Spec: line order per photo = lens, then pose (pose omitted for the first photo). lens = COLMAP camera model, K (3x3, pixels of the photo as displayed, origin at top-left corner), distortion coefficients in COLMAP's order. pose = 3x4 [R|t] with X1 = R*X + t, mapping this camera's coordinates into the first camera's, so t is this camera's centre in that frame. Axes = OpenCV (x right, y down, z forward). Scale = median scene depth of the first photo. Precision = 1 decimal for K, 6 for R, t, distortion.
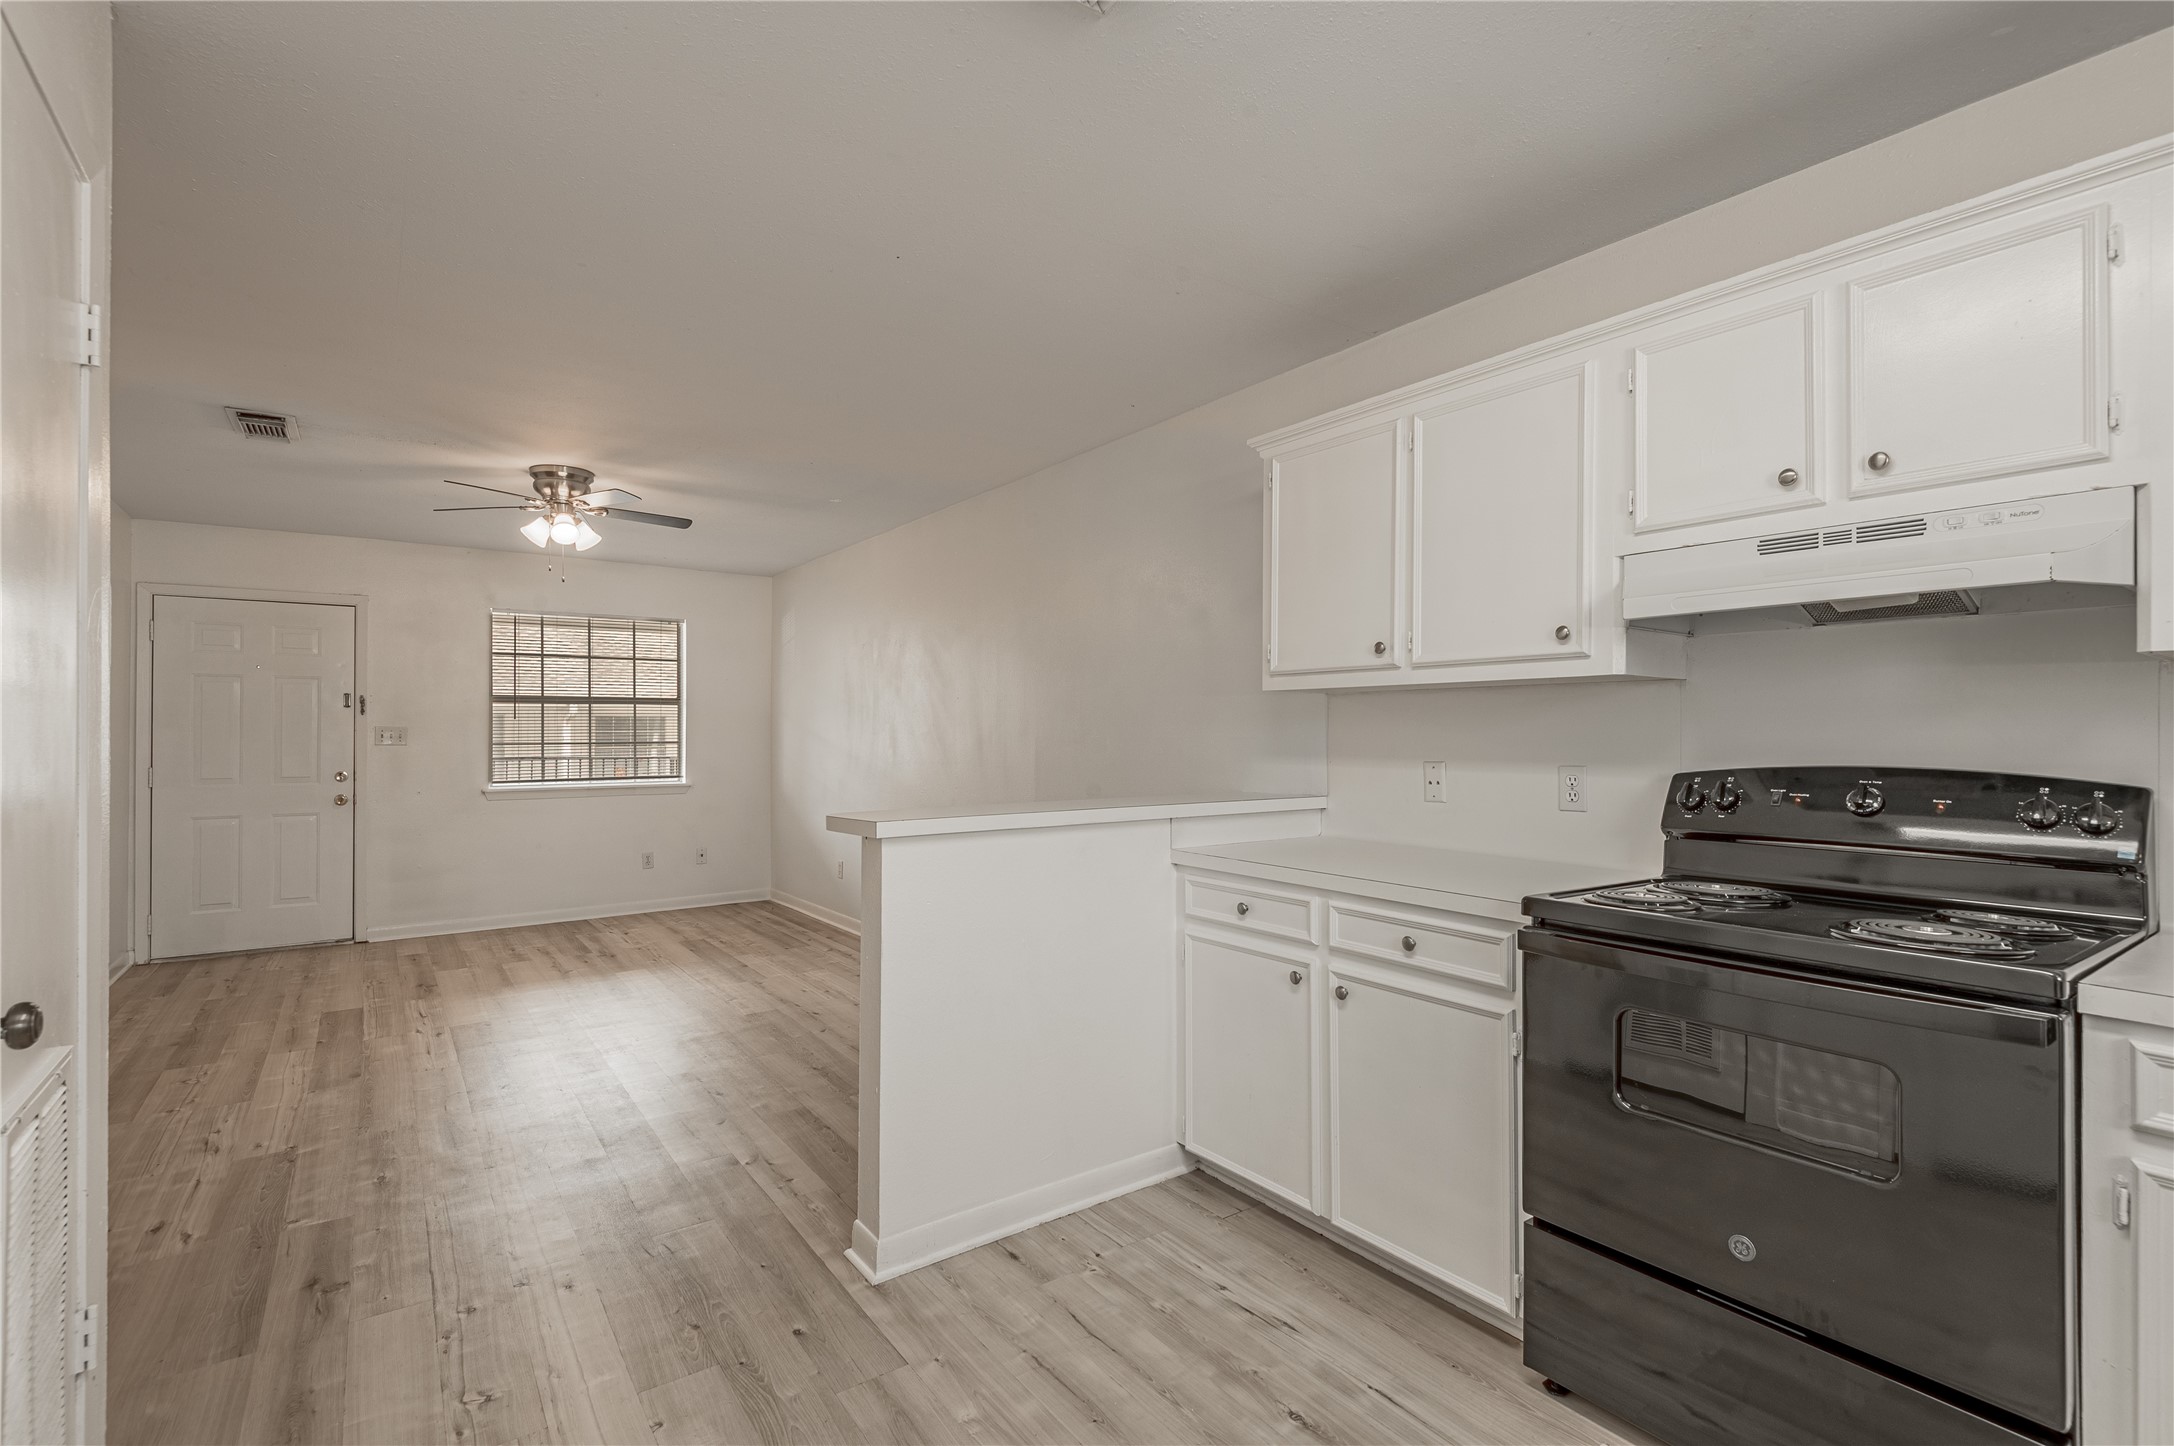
lens RADIAL K [[992.0, 0, 1087.0], [0, 992.0, 723.0], [0, 0, 1]] dist [0.033352, -0.020864]
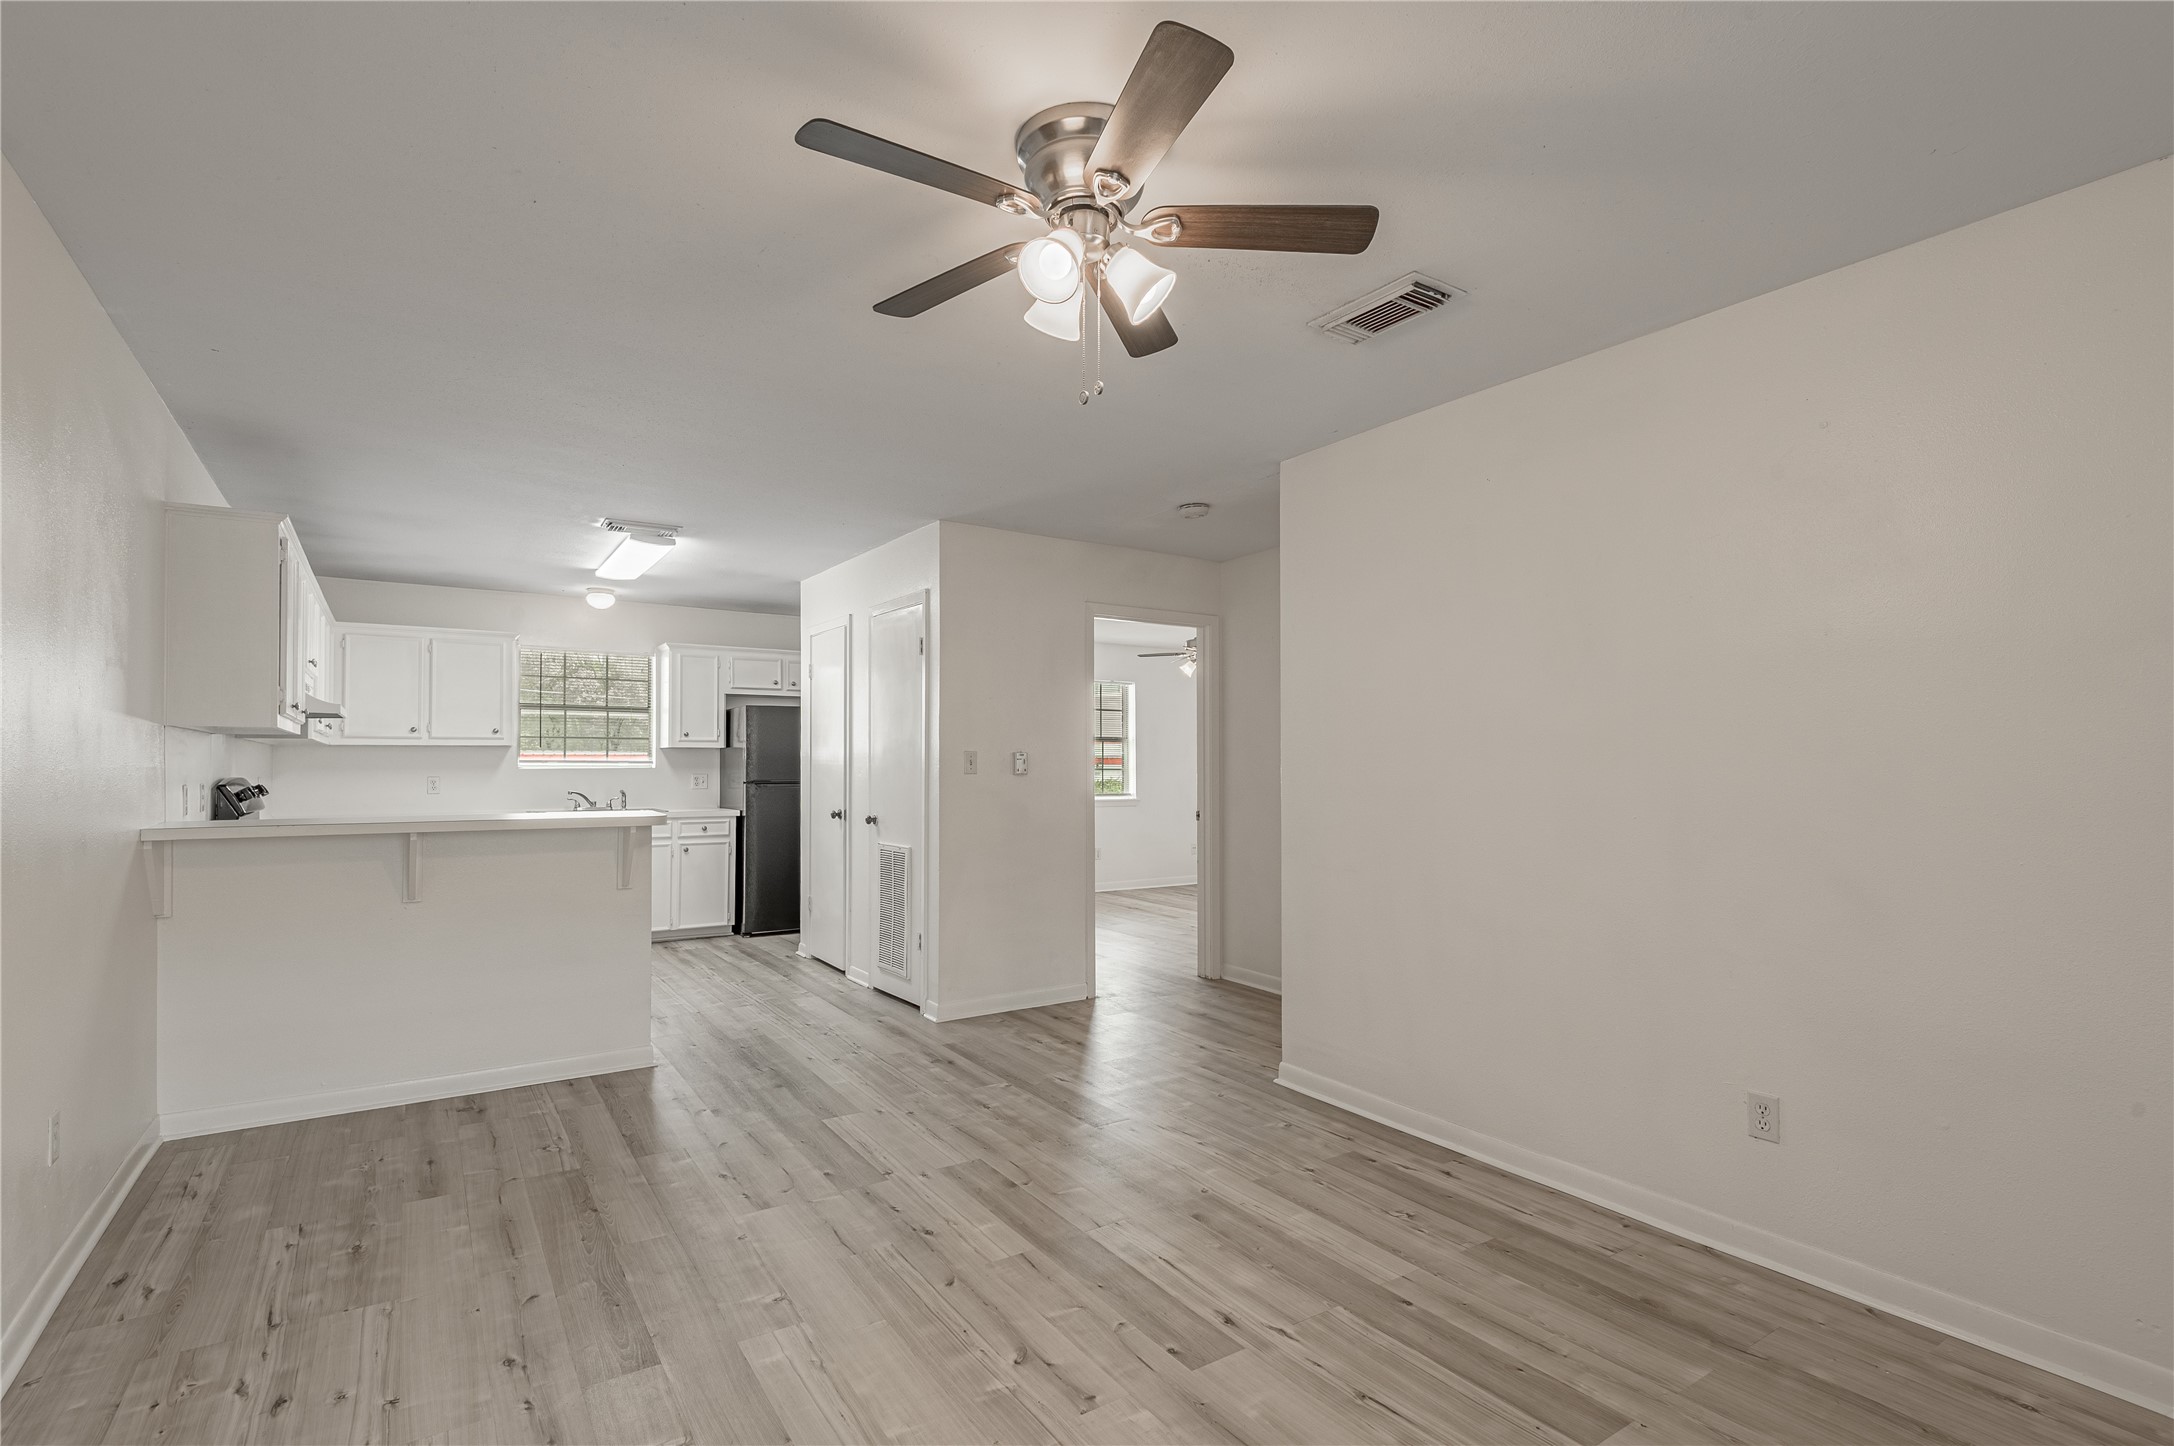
lens RADIAL K [[1017.7, 0, 1090.6], [0, 1017.7, 753.9], [0, 0, 1]] dist [0.034676, -0.025473]
pose [[-0.999599, 0.000189, 0.028329, -0.418703], [-0.000314, 0.999842, -0.017768, 0.011175], [-0.028328, -0.017770, -0.999441, 1.110464]]
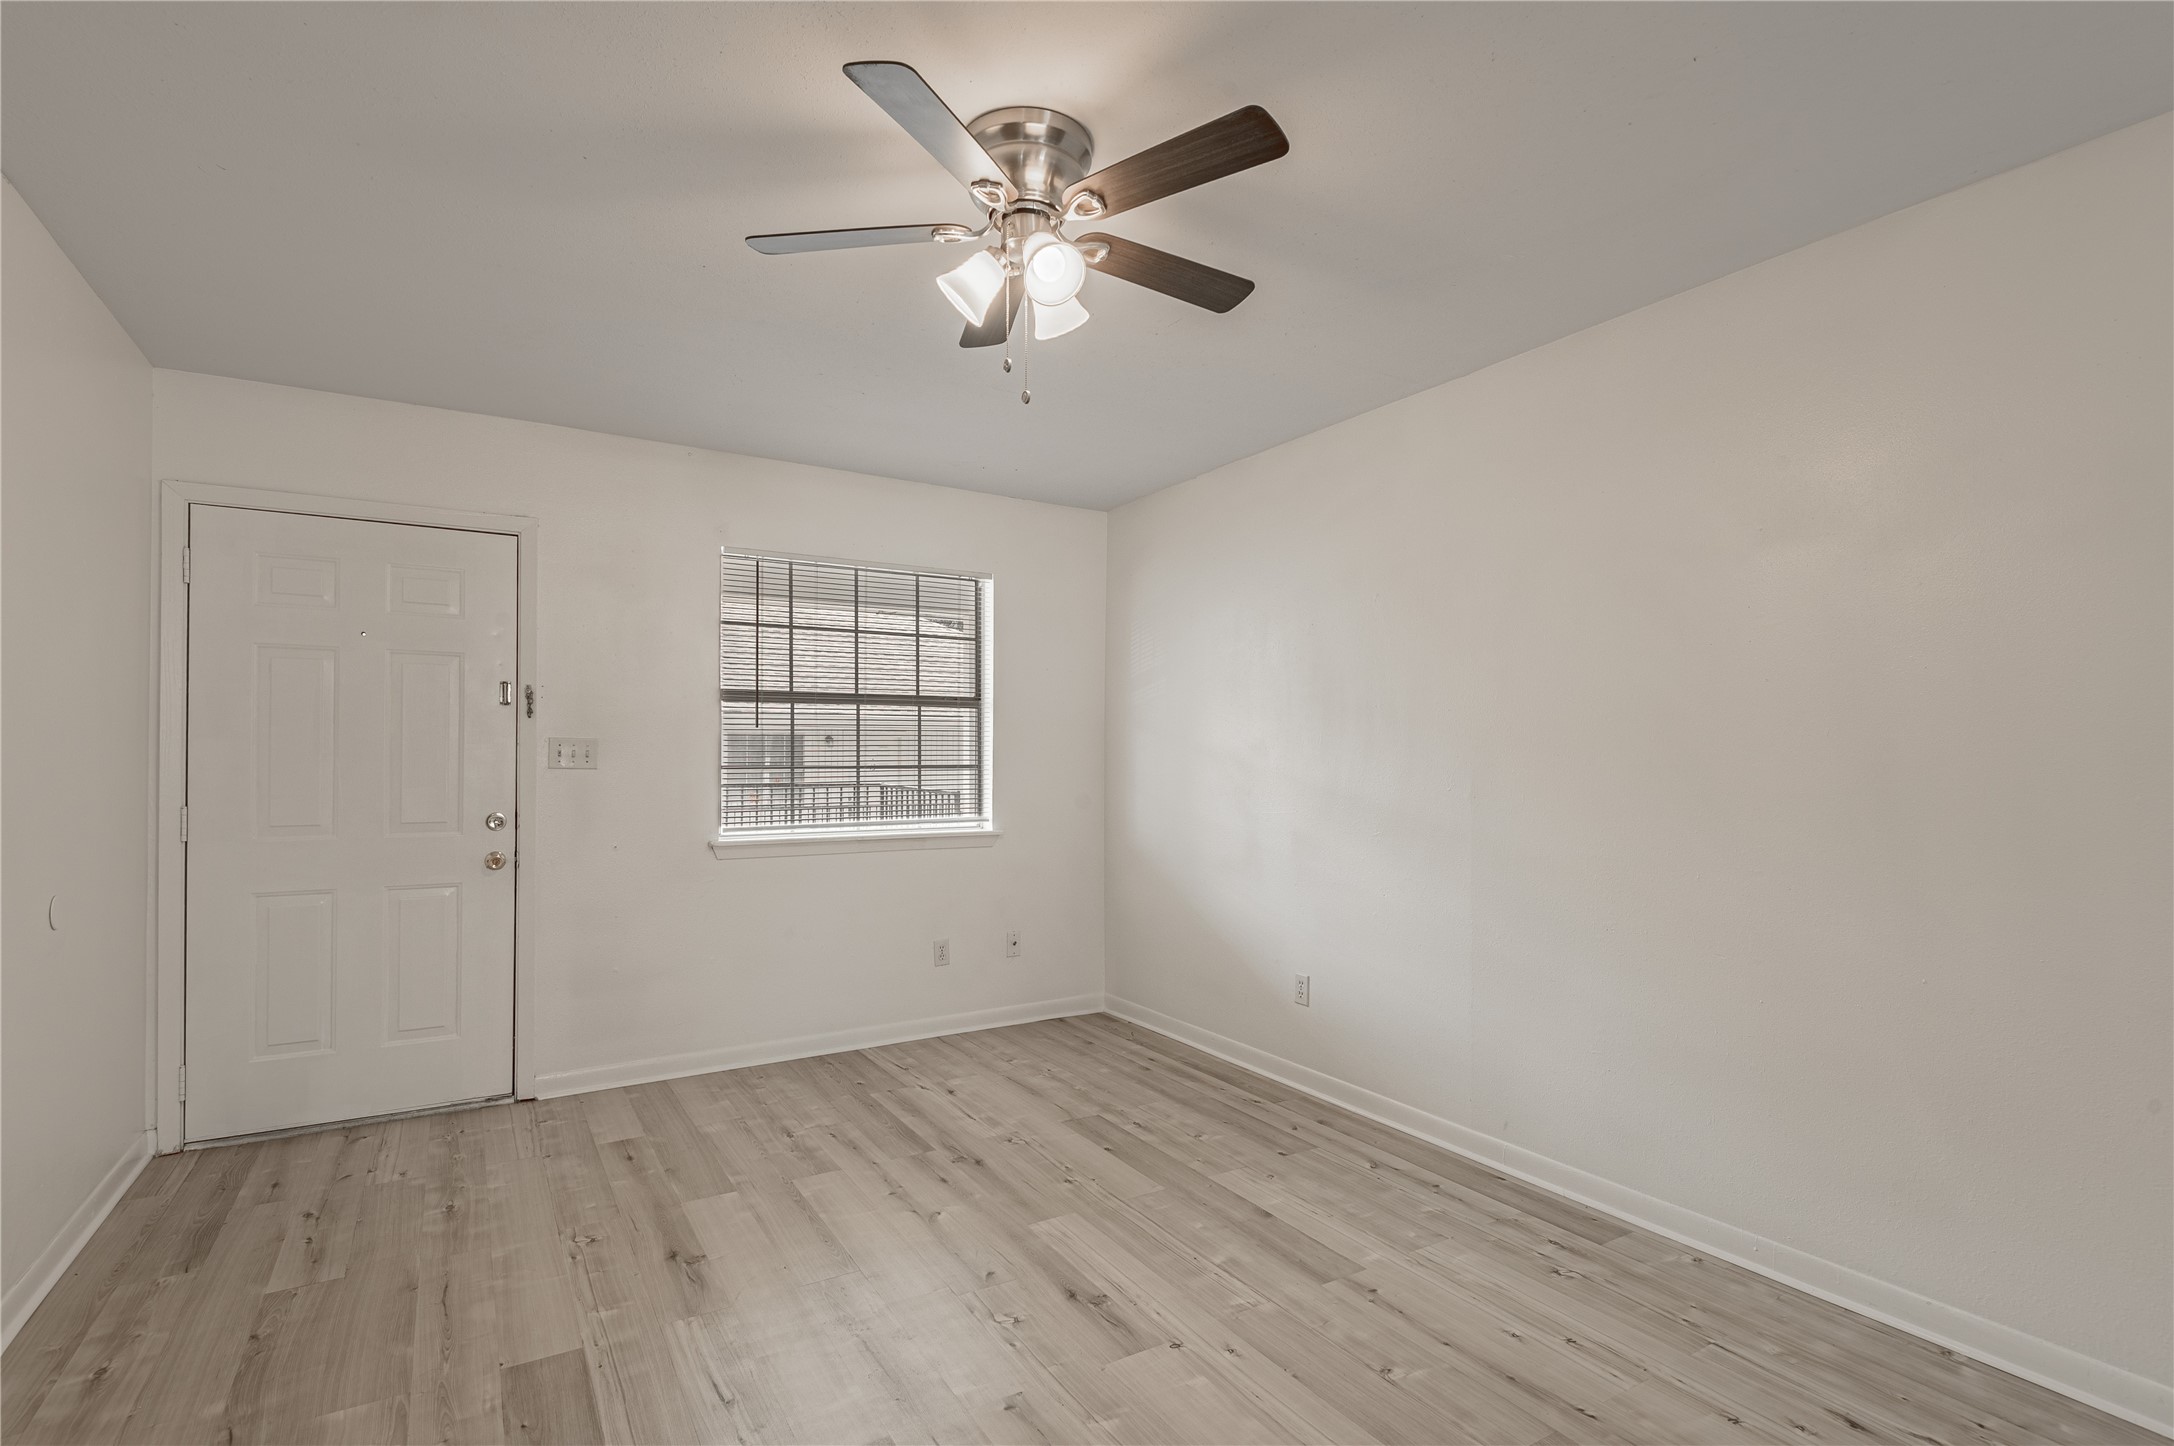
lens RADIAL K [[1017.7, 0, 1090.6], [0, 1017.7, 753.9], [0, 0, 1]] dist [0.034676, -0.025473]
pose [[0.997474, 0.007744, -0.070602, -0.360781], [-0.007181, 0.999940, 0.008230, 0.006076], [0.070662, -0.007703, 0.997471, 0.433298]]
